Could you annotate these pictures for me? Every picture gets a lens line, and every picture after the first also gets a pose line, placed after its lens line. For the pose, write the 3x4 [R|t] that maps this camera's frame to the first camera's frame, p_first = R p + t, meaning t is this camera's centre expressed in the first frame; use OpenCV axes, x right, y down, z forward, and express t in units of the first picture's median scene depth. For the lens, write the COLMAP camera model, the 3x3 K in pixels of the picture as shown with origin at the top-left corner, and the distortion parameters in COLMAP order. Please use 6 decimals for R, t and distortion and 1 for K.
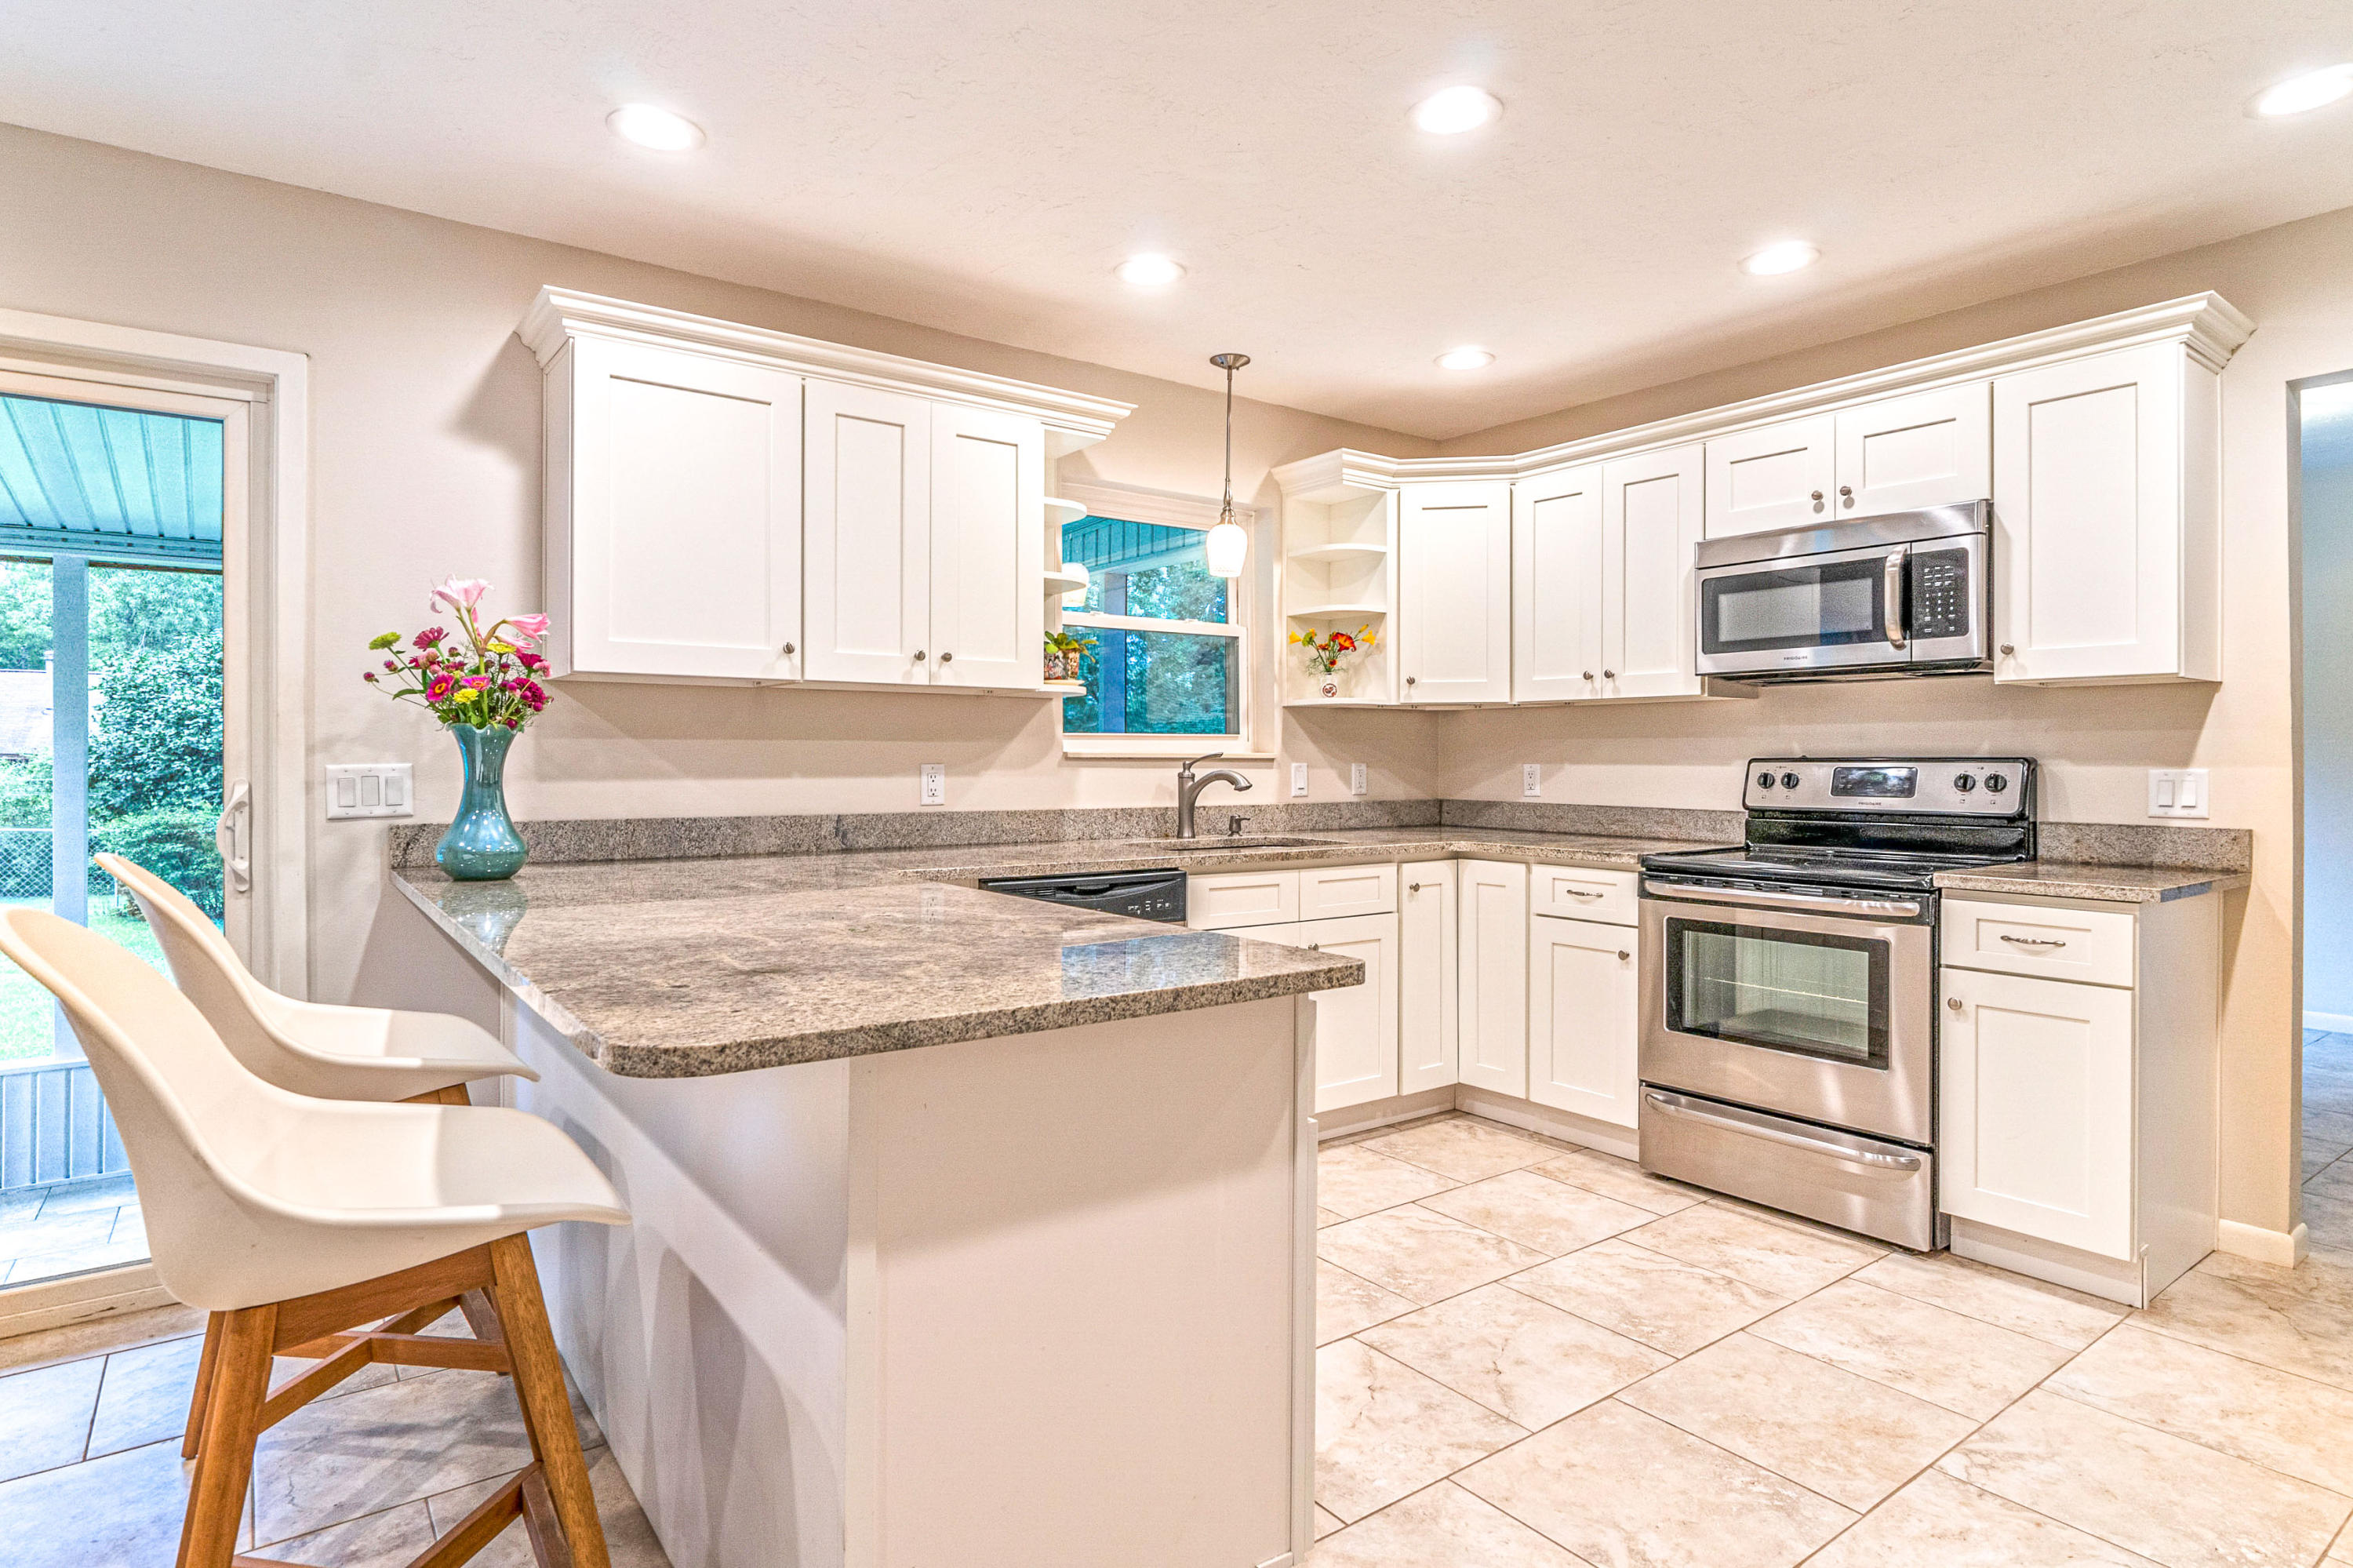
lens RADIAL K [[1252.2, 0, 1159.5], [0, 1252.2, 765.3], [0, 0, 1]] dist [0.000683, -0.002223]
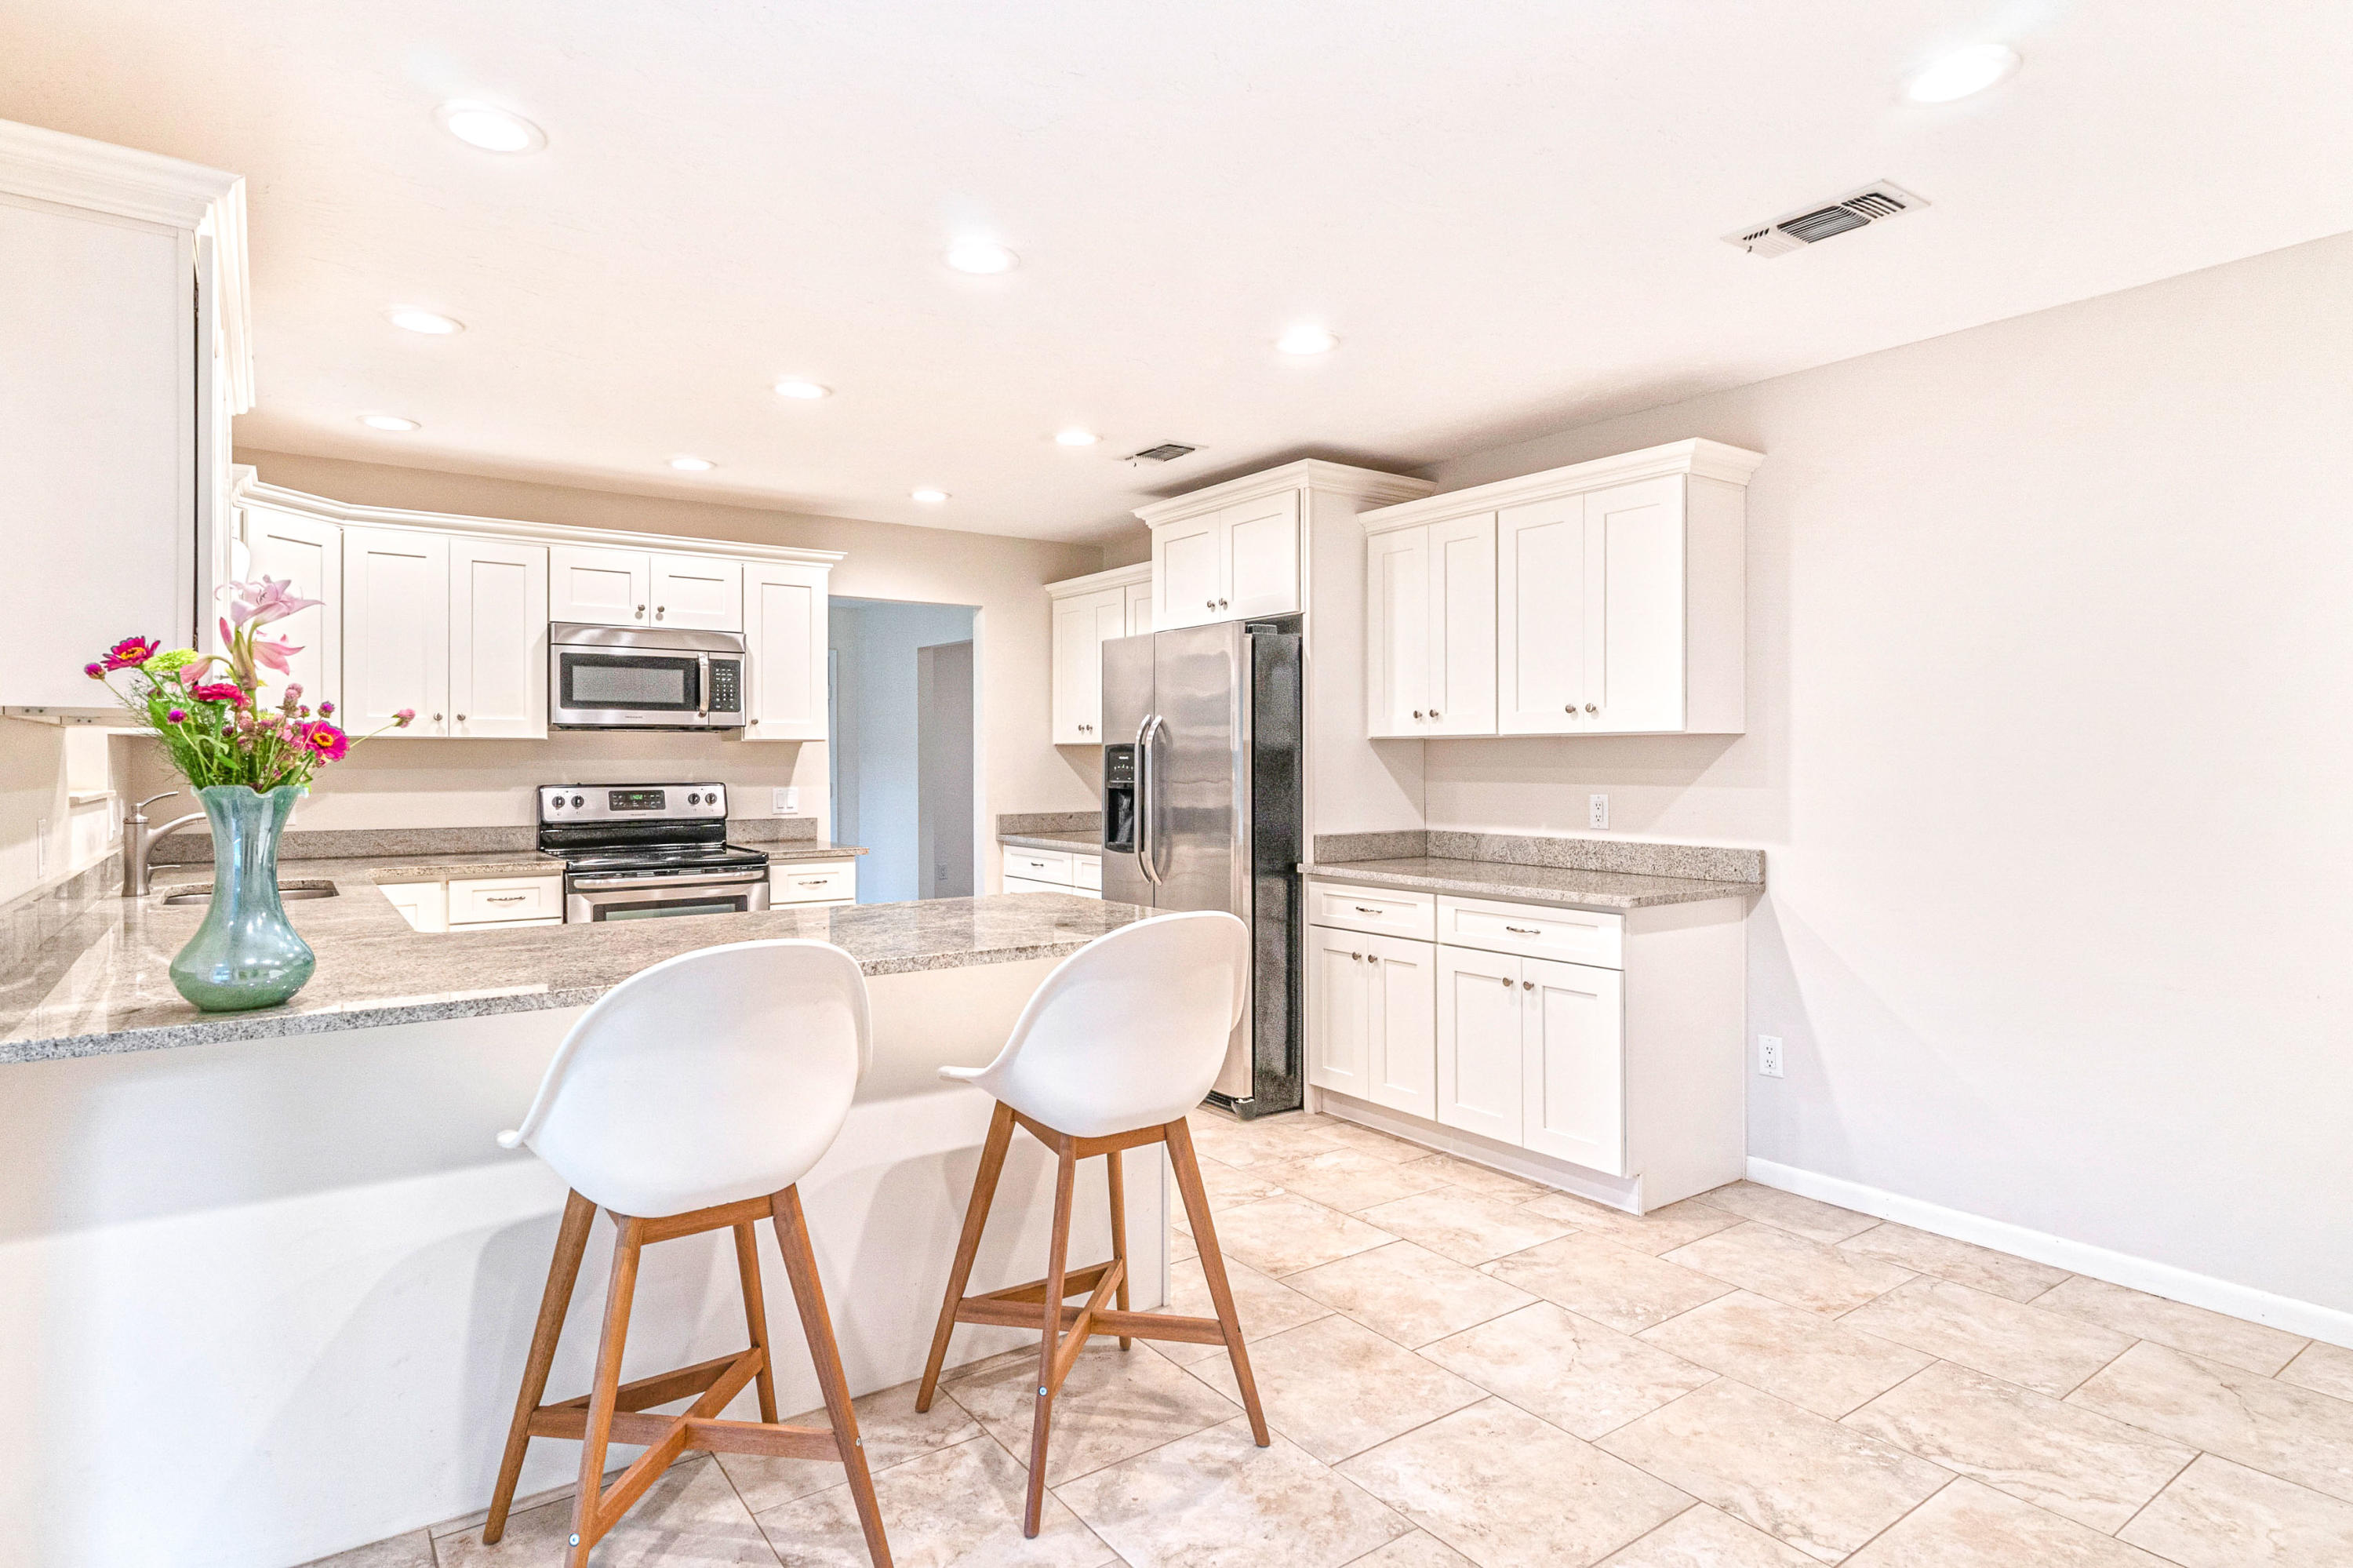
lens RADIAL K [[1252.2, 0, 1164.0], [0, 1252.2, 776.0], [0, 0, 1]] dist [0.000683, -0.002223]
pose [[0.014509, -0.014221, 0.999794, -0.964171], [0.004348, 0.999890, 0.014159, -0.035633], [-0.999885, 0.004141, 0.014569, 0.368577]]
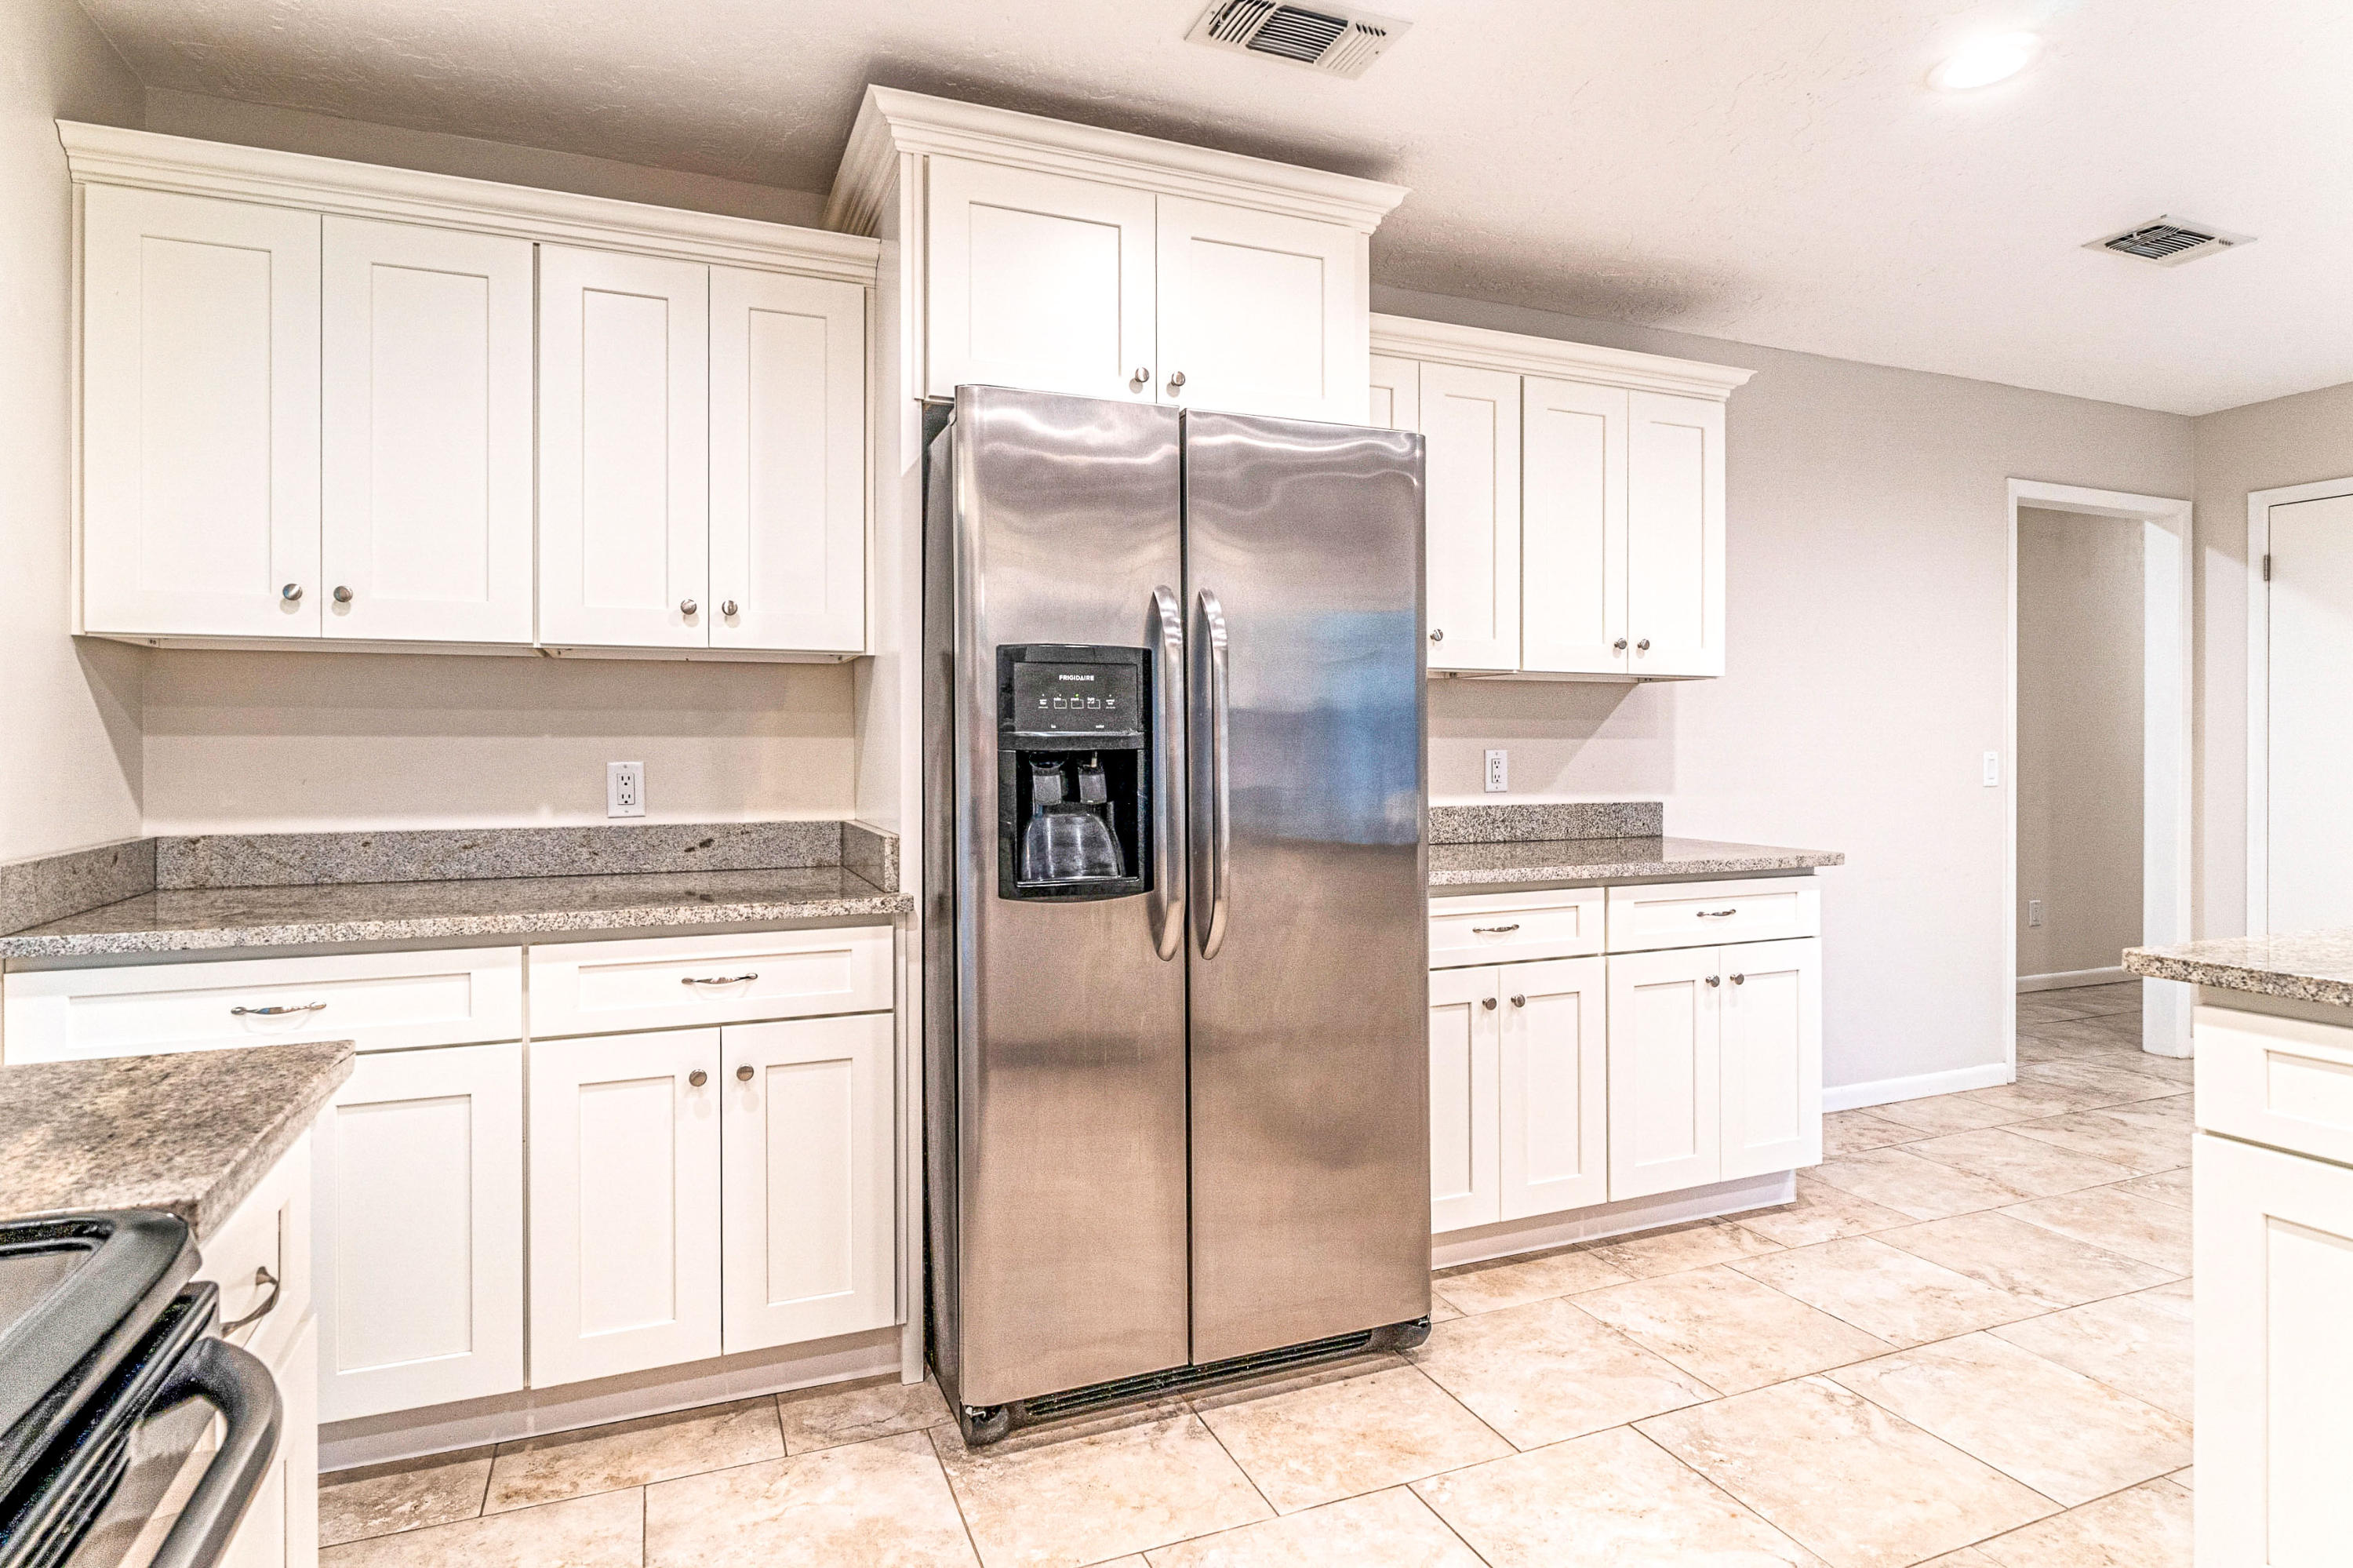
lens RADIAL K [[1252.2, 0, 1170.6], [0, 1252.2, 746.1], [0, 0, 1]] dist [0.000683, -0.002223]
pose [[-0.970990, -0.004475, 0.239079, 0.320200], [-0.003500, 0.999984, 0.004502, -0.003845], [-0.239095, 0.003534, -0.970990, 1.034411]]
